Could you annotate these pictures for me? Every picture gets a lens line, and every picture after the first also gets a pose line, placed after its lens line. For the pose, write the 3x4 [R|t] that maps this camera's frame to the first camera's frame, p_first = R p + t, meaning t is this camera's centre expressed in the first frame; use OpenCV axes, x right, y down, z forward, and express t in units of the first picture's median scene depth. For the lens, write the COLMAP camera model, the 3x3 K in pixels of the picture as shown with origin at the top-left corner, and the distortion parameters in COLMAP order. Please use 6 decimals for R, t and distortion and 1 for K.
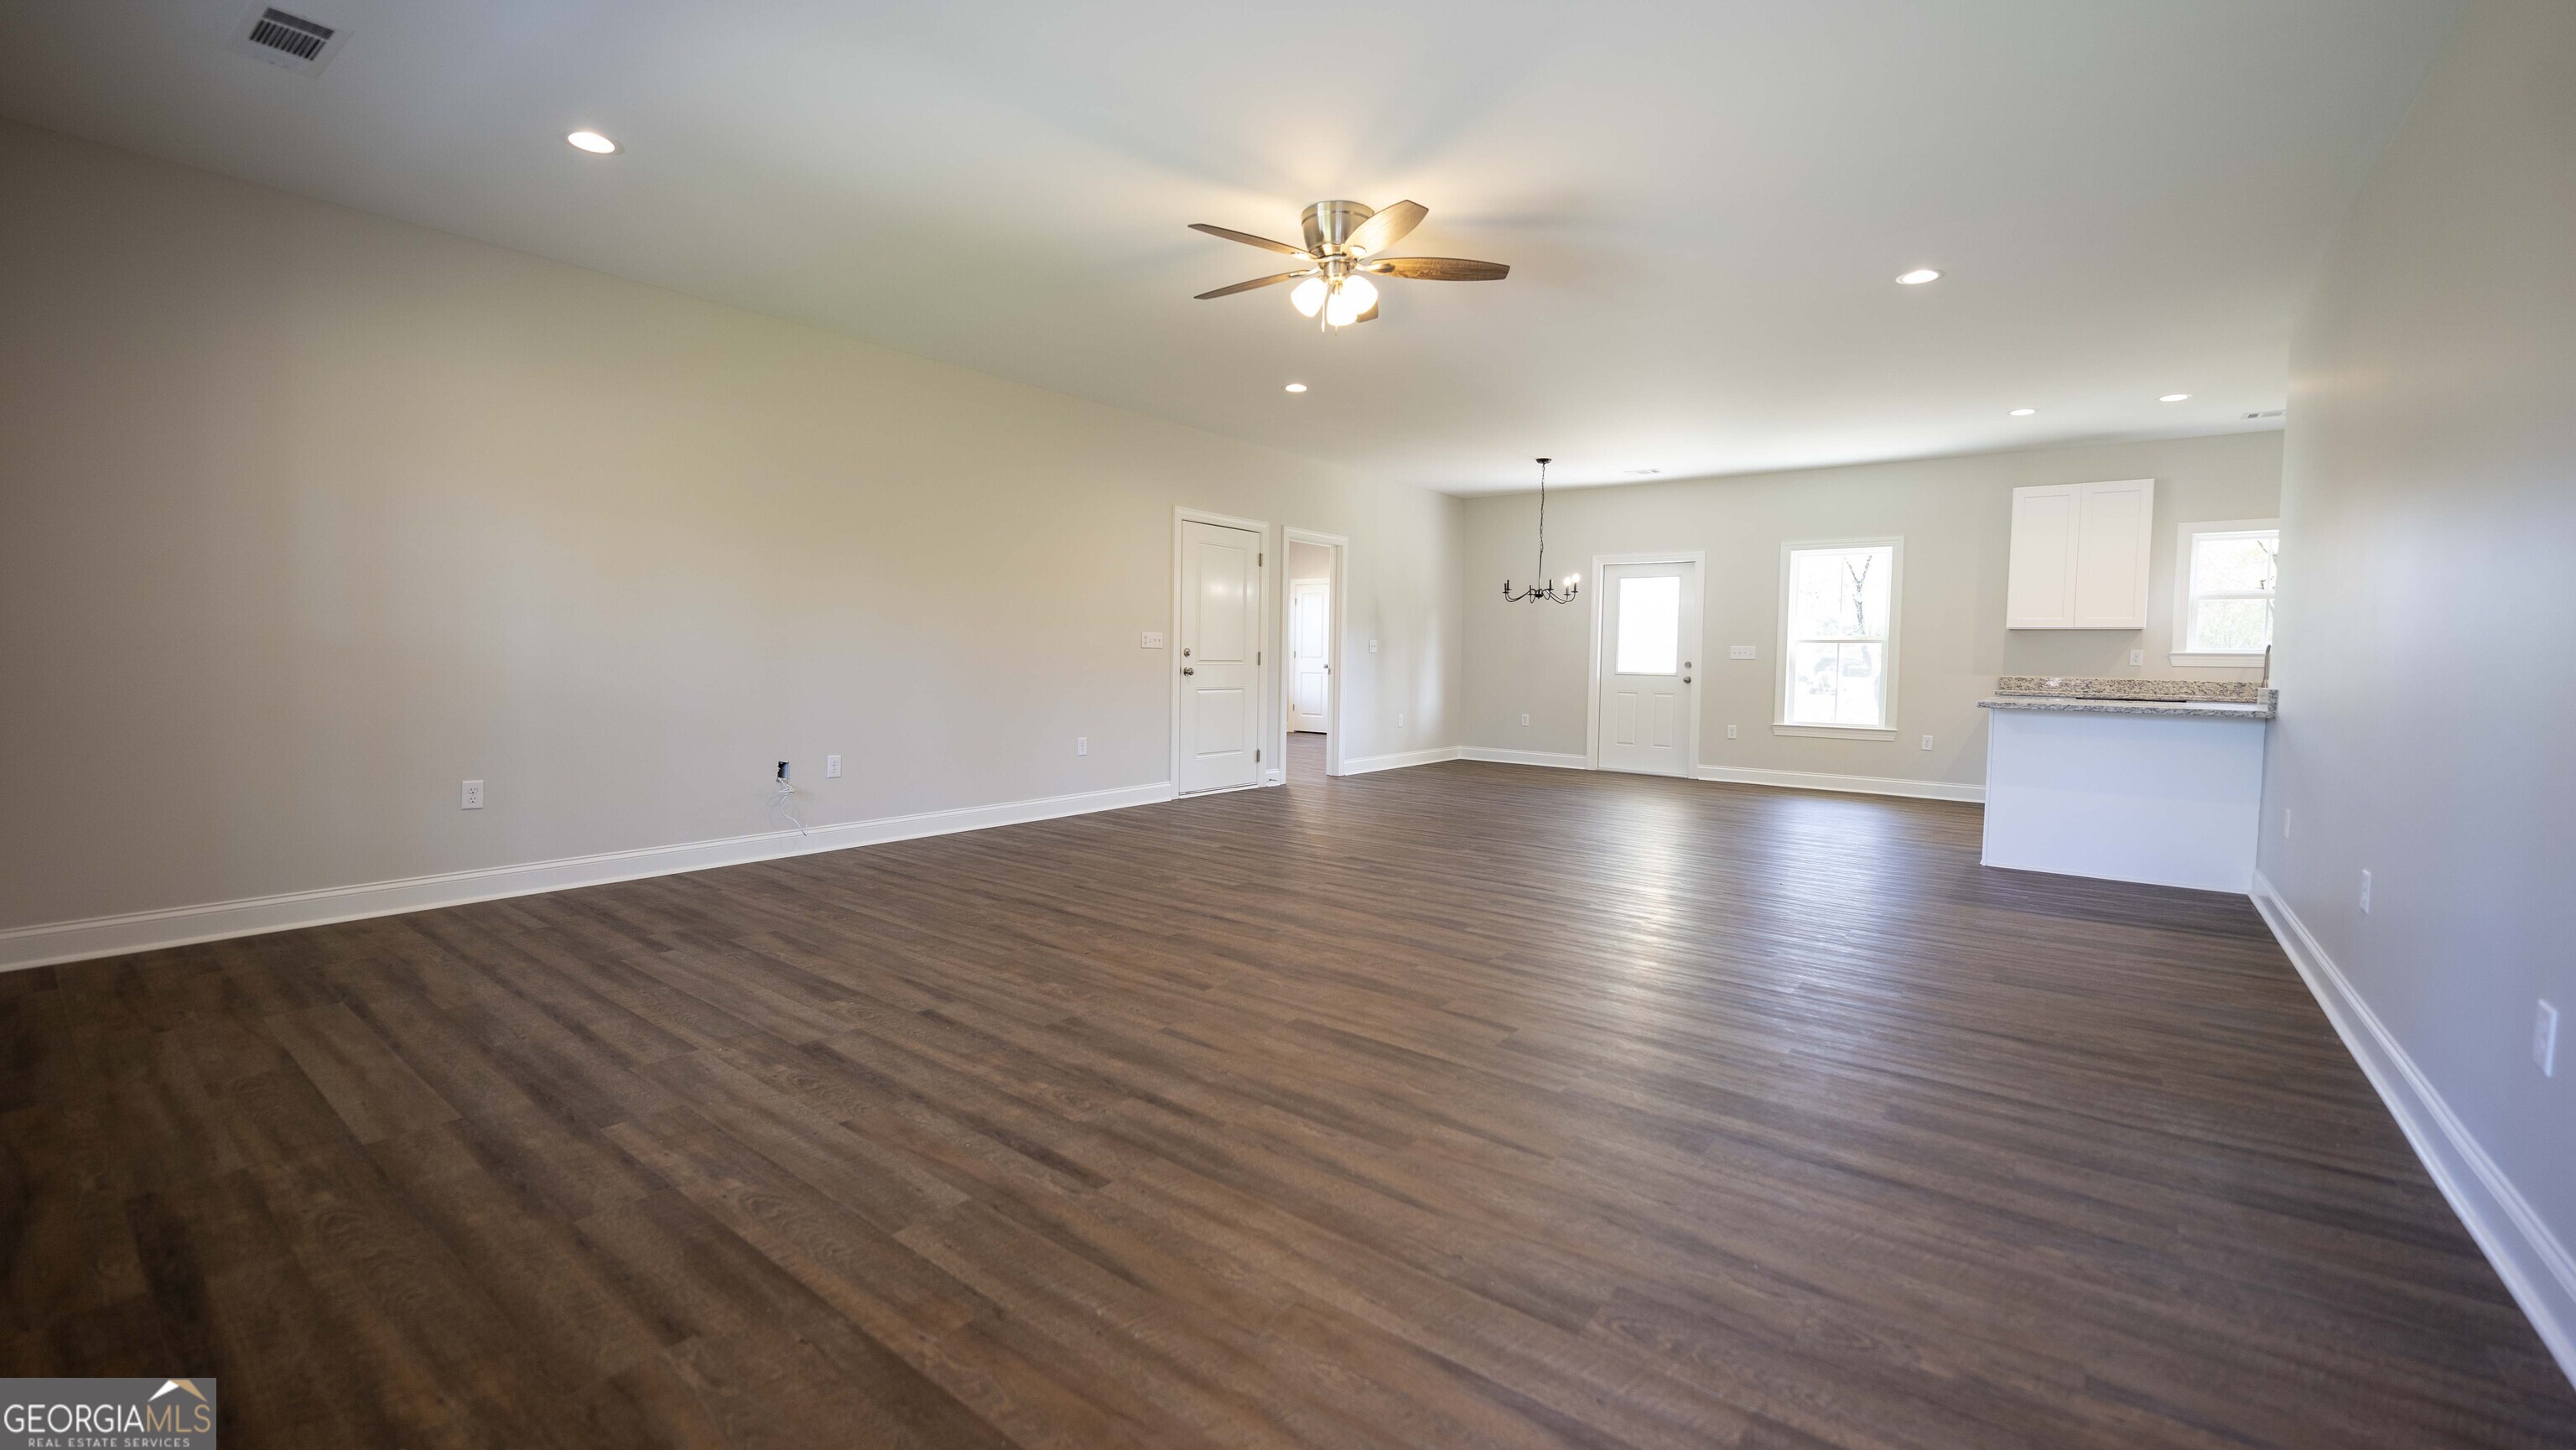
lens RADIAL K [[1049.7, 0, 1290.7], [0, 1049.7, 718.5], [0, 0, 1]] dist [-0.009169, -0.000626]
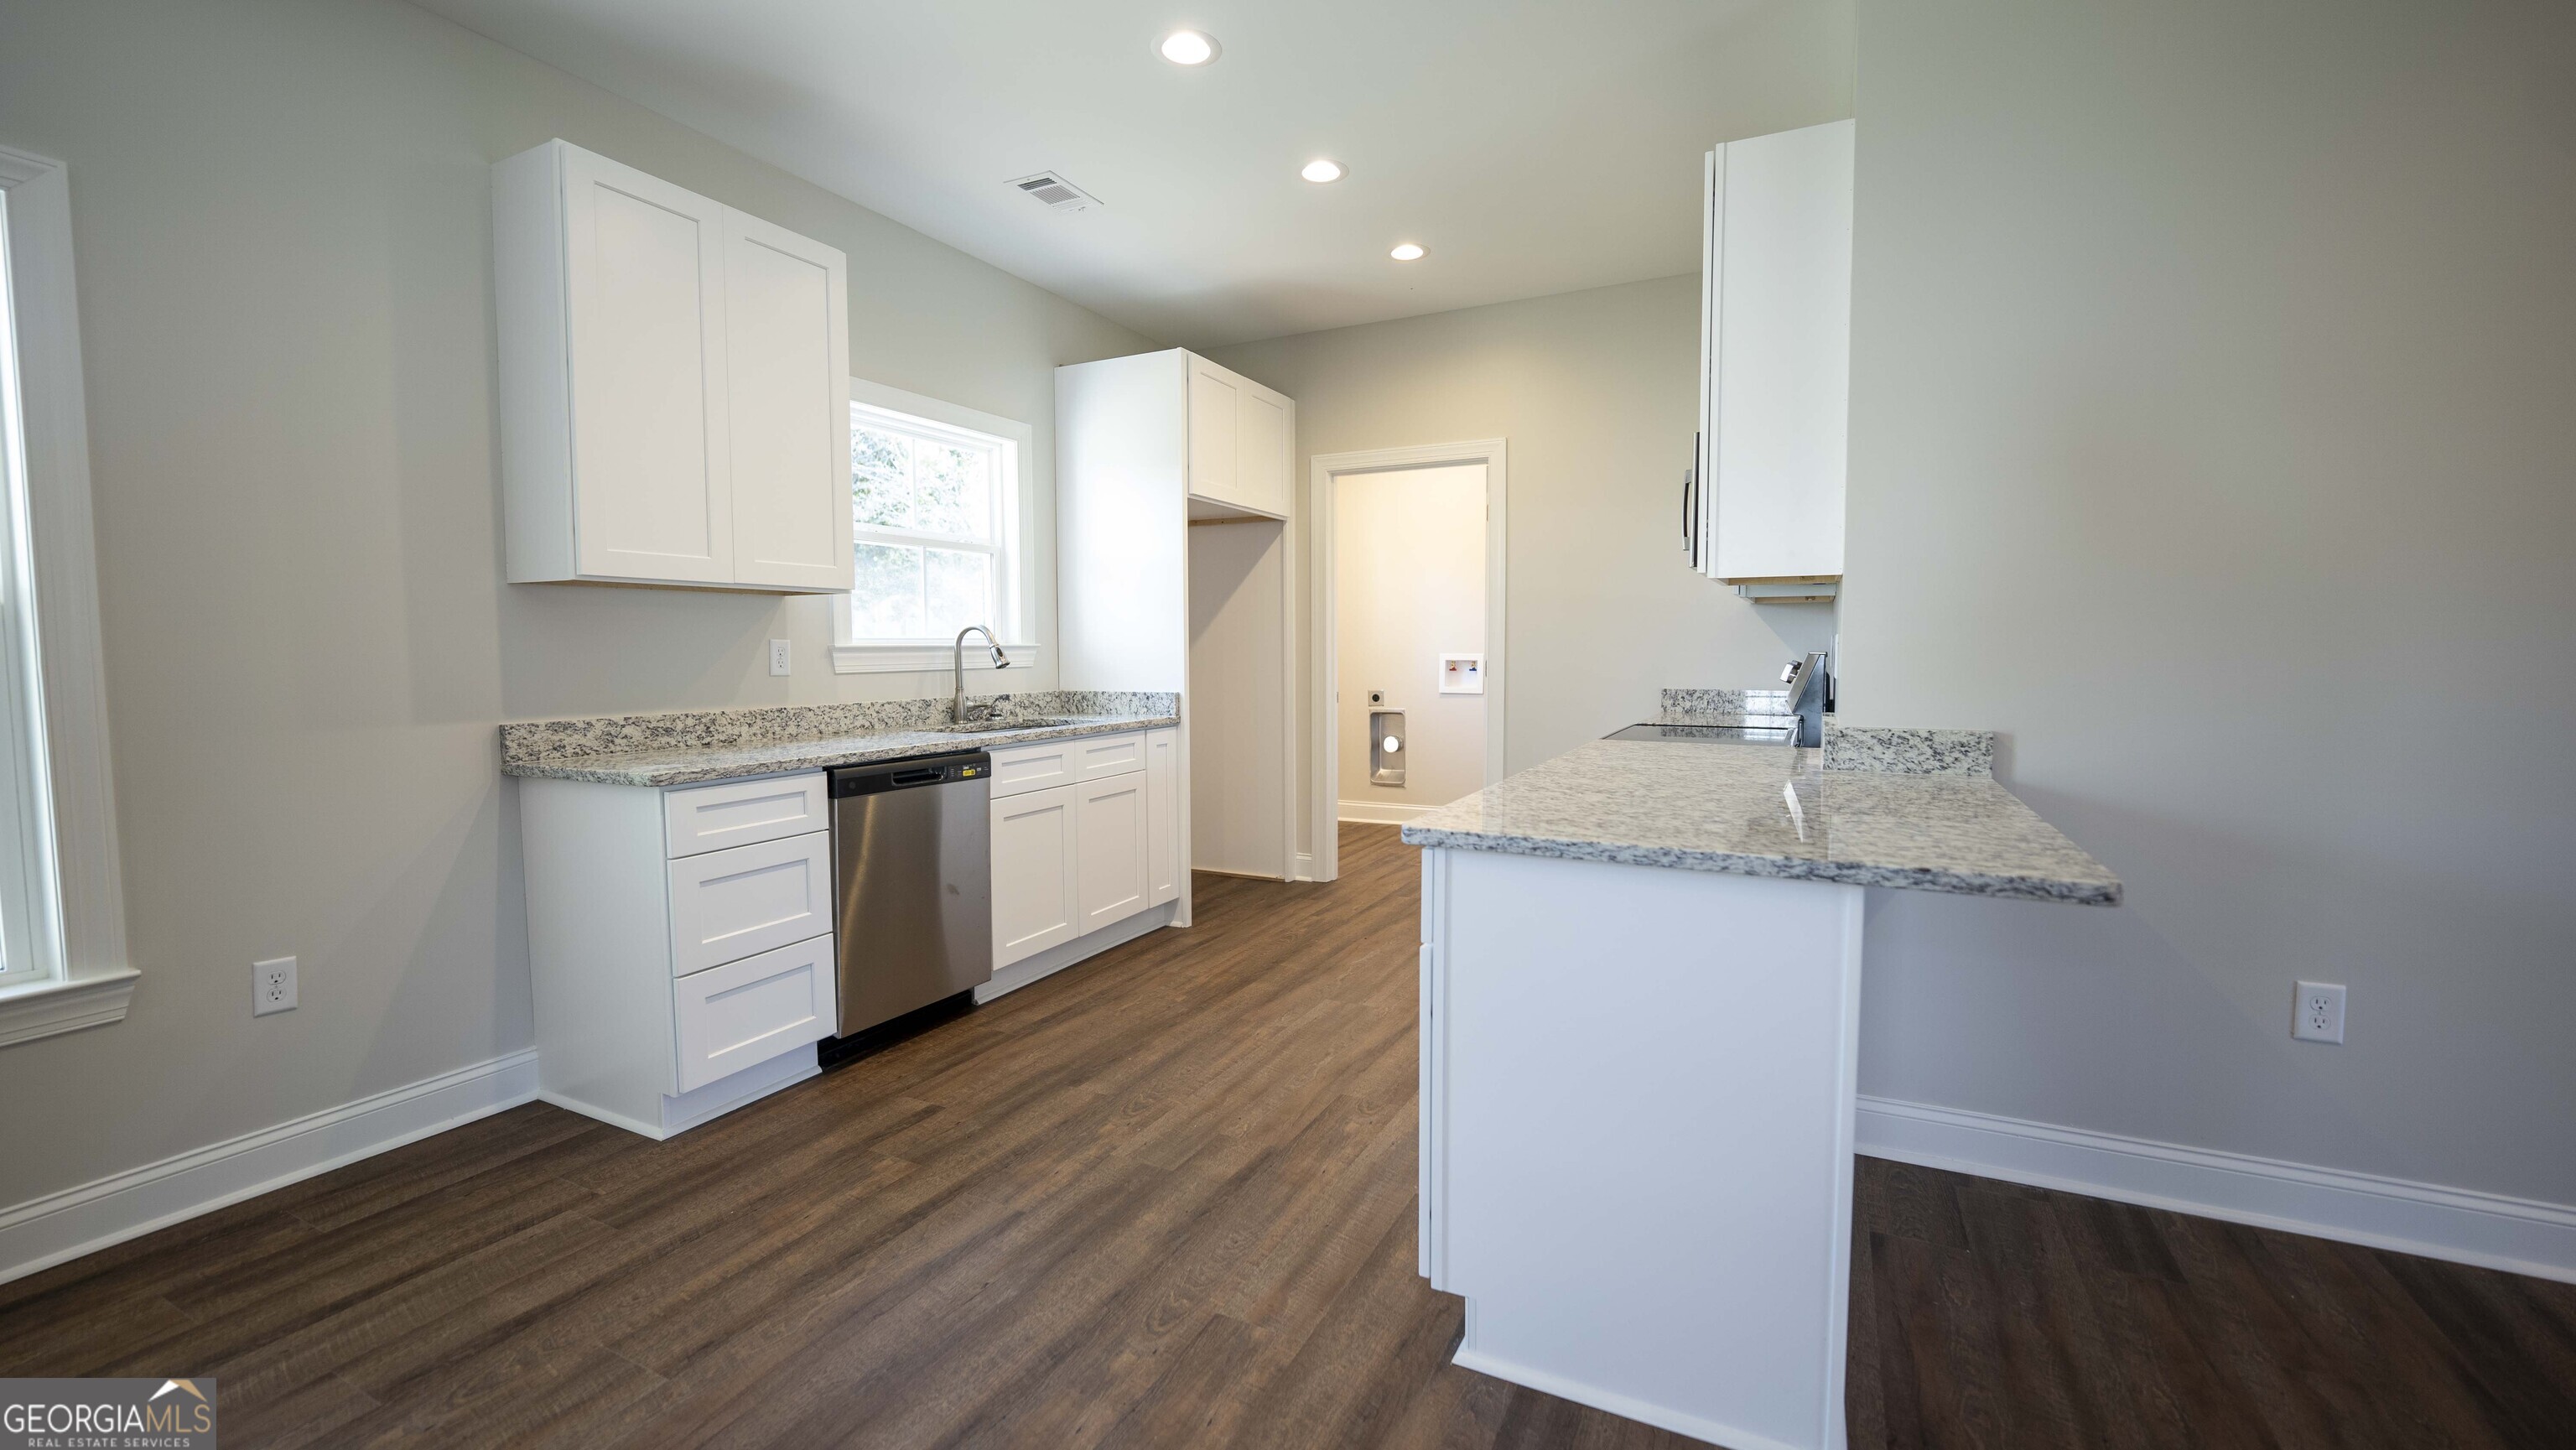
lens RADIAL K [[1039.7, 0, 1294.4], [0, 1039.7, 722.7], [0, 0, 1]] dist [-0.009023, -0.000262]
pose [[-0.191265, -0.085033, 0.977848, 0.829179], [0.060571, 0.993319, 0.098226, -0.150306], [-0.979668, 0.078016, -0.184836, 2.151156]]
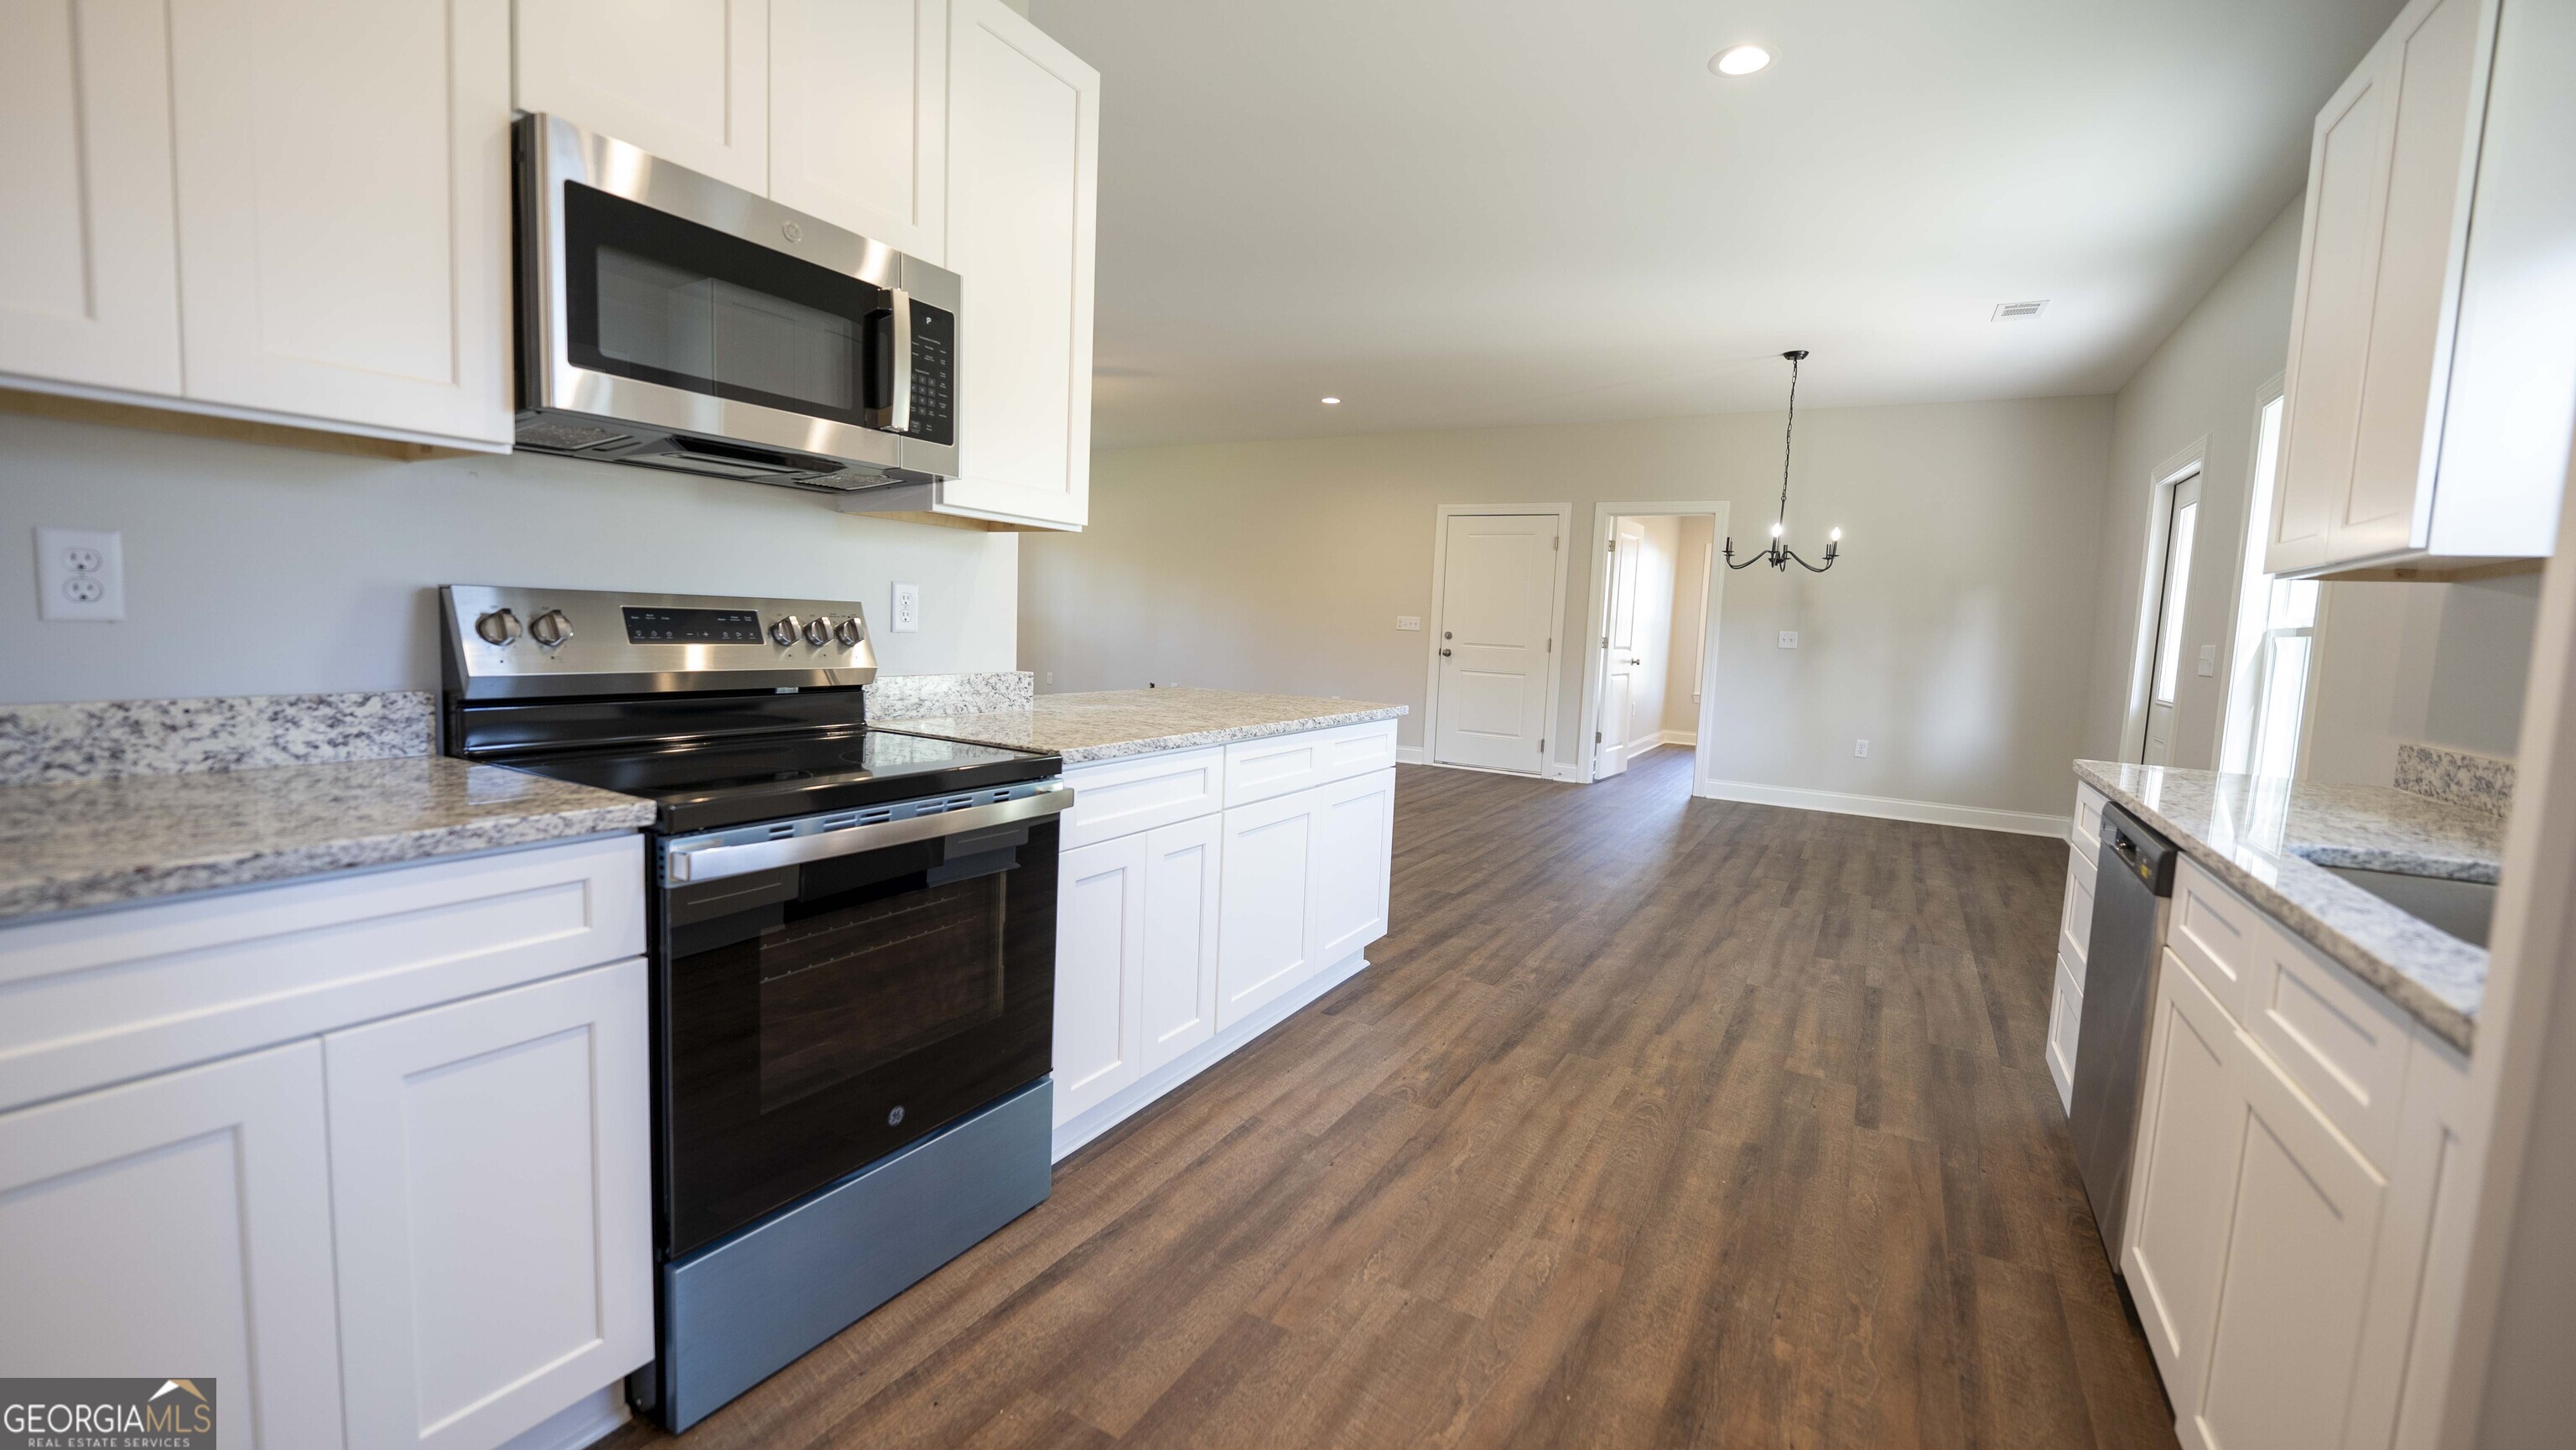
lens RADIAL K [[1046.6, 0, 1283.4], [0, 1046.6, 713.3], [0, 0, 1]] dist [-0.010133, -0.000822]
pose [[0.130442, 0.079893, -0.988232, 2.428837], [-0.099431, 0.992777, 0.067136, -0.095955], [0.986457, 0.089503, 0.137444, 1.715663]]
